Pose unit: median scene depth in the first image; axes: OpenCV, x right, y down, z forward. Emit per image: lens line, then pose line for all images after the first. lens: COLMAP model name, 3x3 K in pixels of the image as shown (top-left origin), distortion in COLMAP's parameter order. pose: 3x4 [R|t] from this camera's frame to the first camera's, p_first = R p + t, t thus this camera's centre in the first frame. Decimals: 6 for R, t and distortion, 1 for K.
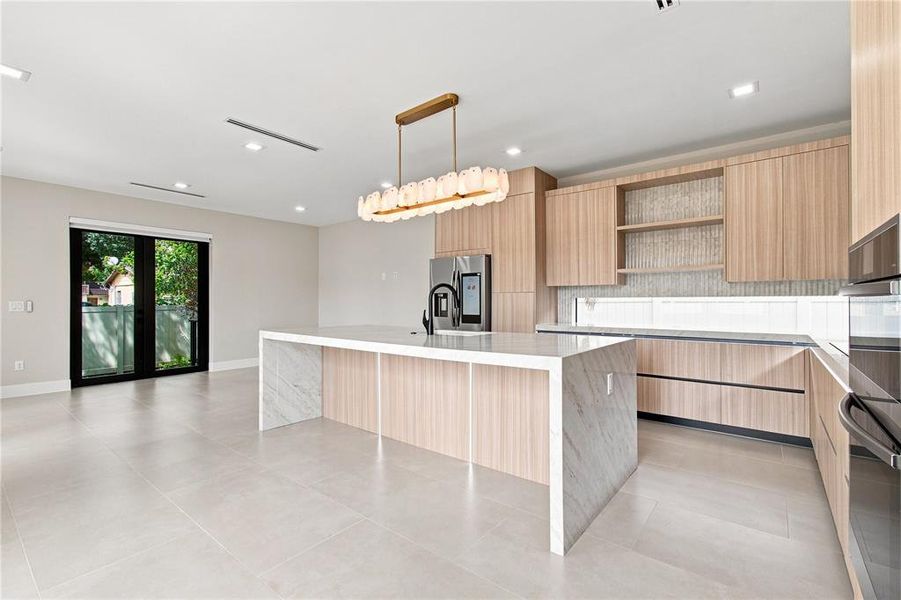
lens RADIAL K [[397.5, 0, 469.9], [0, 397.5, 298.5], [0, 0, 1]] dist [-0.000931, -0.000193]
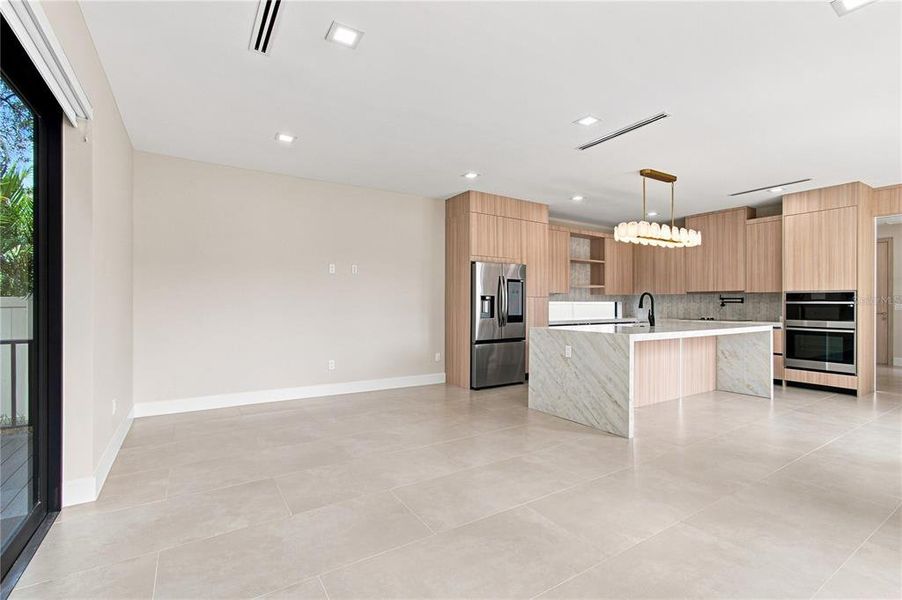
lens RADIAL K [[400.4, 0, 450.6], [0, 400.4, 303.3], [0, 0, 1]] dist [0.000252, 0.000083]
pose [[0.315960, -0.003059, 0.948768, -1.590968], [-0.005013, 0.999975, 0.004893, 0.002093], [-0.948759, -0.006302, 0.315937, 1.107143]]
